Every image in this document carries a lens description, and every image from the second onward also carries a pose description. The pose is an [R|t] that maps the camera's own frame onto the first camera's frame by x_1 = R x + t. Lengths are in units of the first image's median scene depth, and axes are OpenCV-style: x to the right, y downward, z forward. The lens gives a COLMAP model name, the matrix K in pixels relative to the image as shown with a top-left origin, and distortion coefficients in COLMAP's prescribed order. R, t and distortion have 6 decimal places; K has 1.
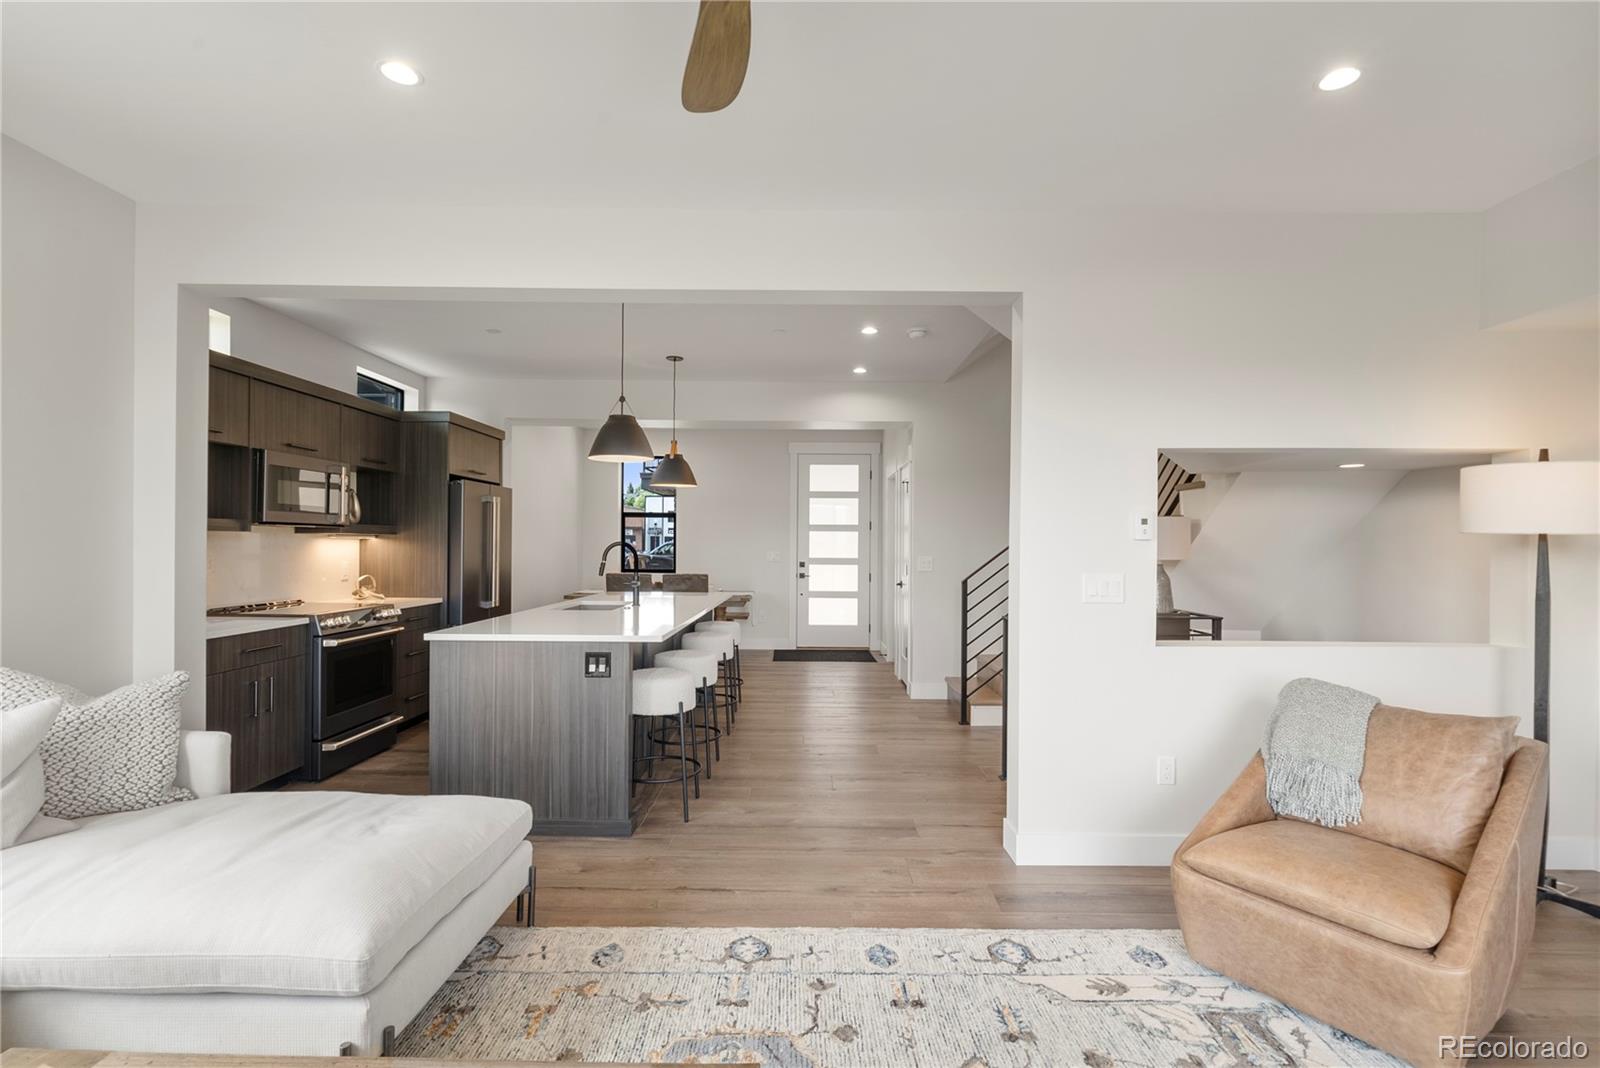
lens RADIAL K [[773.8, 0, 798.2], [0, 773.8, 541.0], [0, 0, 1]] dist [-0.000677, -0.000080]
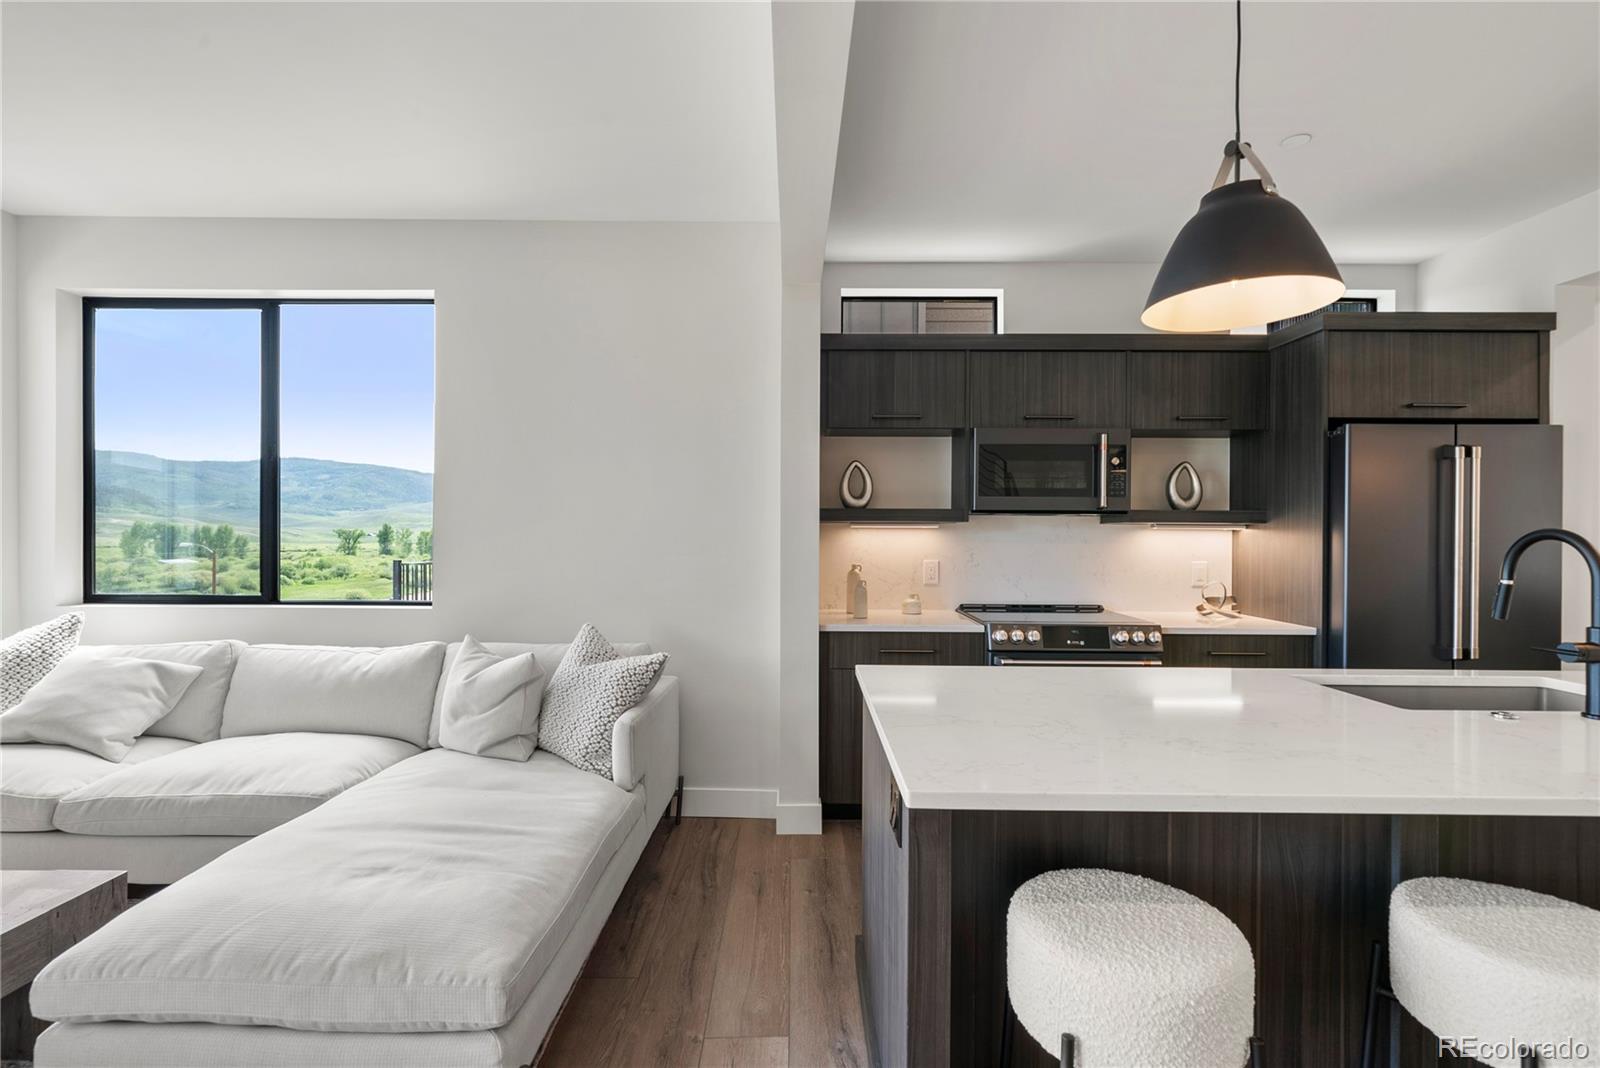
lens RADIAL K [[711.7, 0, 799.1], [0, 711.7, 537.8], [0, 0, 1]] dist [-0.004845, -0.000176]
pose [[-0.000617, -0.000748, -1.000000, 0.092063], [-0.002376, 0.999997, -0.000747, 0.005877], [0.999997, 0.002375, -0.000619, 0.631074]]
